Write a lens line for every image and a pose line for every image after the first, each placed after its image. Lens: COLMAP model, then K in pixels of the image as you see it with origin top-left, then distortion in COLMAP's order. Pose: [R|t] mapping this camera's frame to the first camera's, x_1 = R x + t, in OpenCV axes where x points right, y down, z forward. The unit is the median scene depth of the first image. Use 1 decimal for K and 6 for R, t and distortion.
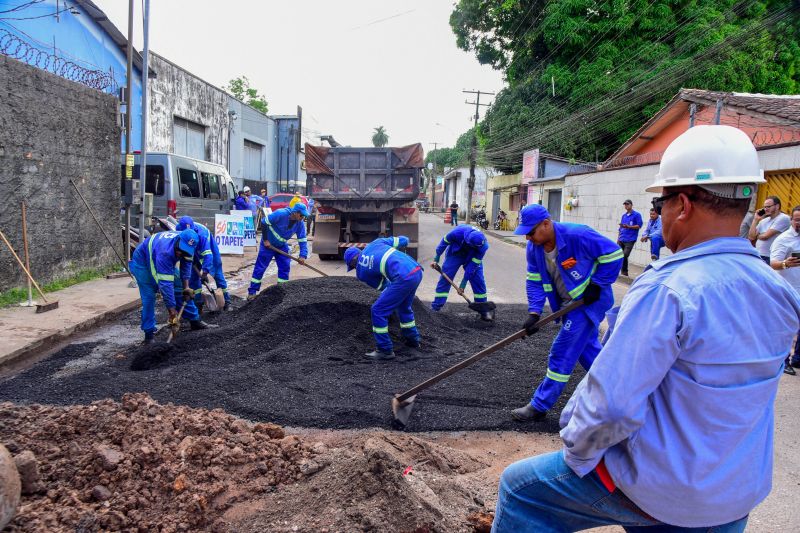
lens RADIAL K [[567.1, 0, 399.2], [0, 567.1, 279.2], [0, 0, 1]] dist [-0.089175, 0.059694]
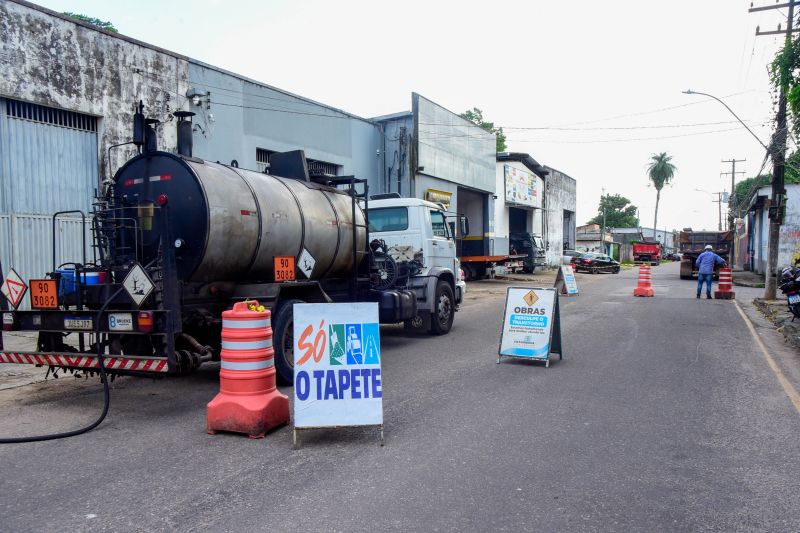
lens RADIAL K [[637.9, 0, 384.8], [0, 637.9, 296.1], [0, 0, 1]] dist [-0.075852, 0.116259]
pose [[0.884500, -0.010402, -0.466425, 0.139717], [-0.027902, 0.996782, -0.075142, -0.084308], [0.465706, 0.079477, 0.881363, 0.663311]]
